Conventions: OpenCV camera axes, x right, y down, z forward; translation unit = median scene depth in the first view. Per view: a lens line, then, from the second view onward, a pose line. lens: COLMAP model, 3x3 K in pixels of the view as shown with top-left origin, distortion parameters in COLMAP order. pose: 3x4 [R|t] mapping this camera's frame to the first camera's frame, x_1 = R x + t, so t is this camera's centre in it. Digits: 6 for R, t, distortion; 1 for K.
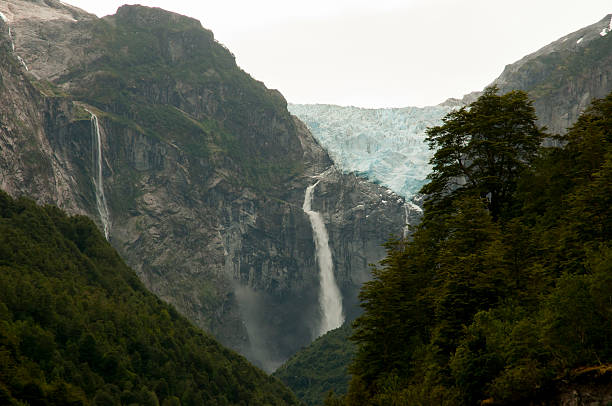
lens RADIAL K [[2159.0, 0, 306.0], [0, 2159.0, 203.0], [0, 0, 1]] dist [0.663518, 0.138065]
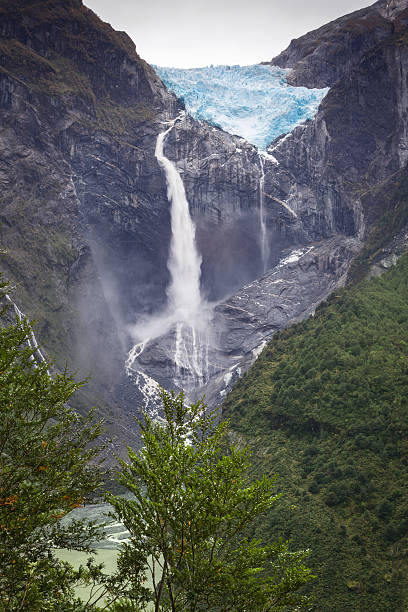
lens RADIAL K [[1372.9, 0, 204.0], [0, 1372.9, 306.0], [0, 0, 1]] dist [-0.018472, -0.576297]
pose [[0.993765, 0.011691, 0.110883, -0.046101], [-0.022885, 0.994702, 0.100217, 0.007147], [-0.109124, -0.102130, 0.988768, 0.396273]]
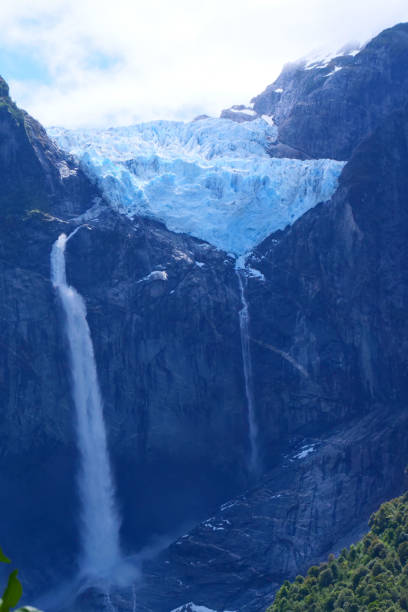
lens RADIAL K [[2358.4, 0, 204.0], [0, 2358.4, 306.0], [0, 0, 1]] dist [0.537898, -1.003655]
pose [[0.990429, -0.020990, 0.136415, -0.043700], [0.020467, 0.999777, 0.005240, 0.006721], [-0.136495, -0.002397, 0.990638, 0.419161]]
